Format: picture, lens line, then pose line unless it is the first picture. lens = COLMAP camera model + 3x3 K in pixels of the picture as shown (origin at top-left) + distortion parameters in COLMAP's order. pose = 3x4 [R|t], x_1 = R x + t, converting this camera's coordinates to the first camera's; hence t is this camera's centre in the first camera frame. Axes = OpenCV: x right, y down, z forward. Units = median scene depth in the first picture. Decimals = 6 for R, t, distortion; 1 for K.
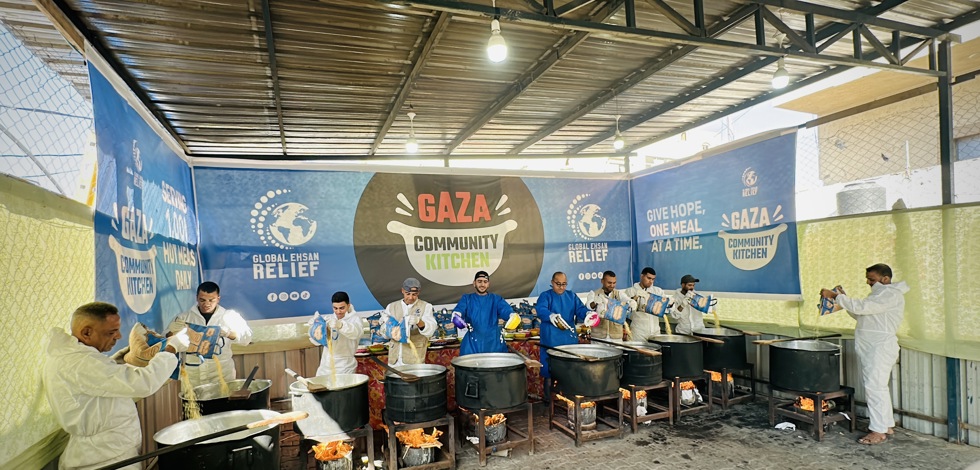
lens RADIAL K [[450.4, 0, 489.2], [0, 450.4, 234.6], [0, 0, 1]] dist [0.000088, 0.000009]
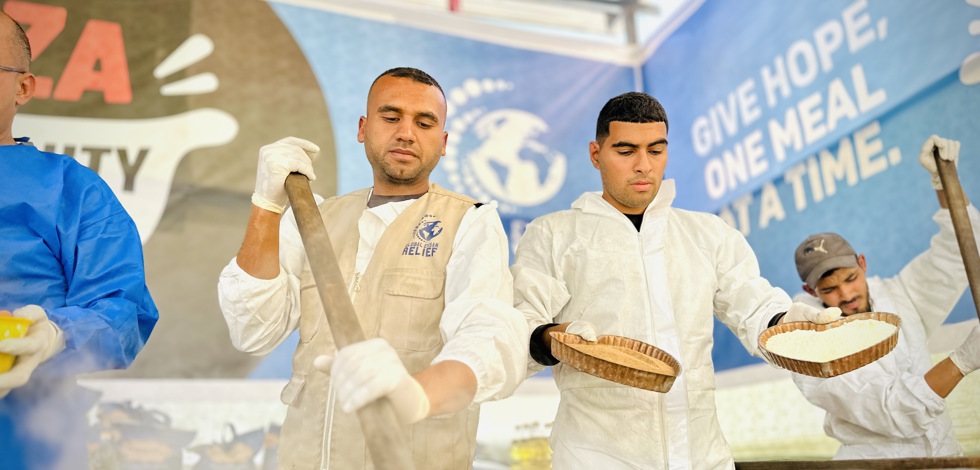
lens RADIAL K [[668.8, 0, 490.9], [0, 668.8, 234.9], [0, 0, 1]] dist [0.005514, 0.001044]
pose [[0.998339, -0.010885, -0.056574, 0.255301], [-0.006238, 0.955794, -0.293970, 0.172402], [0.057273, 0.293835, 0.954139, 0.615634]]
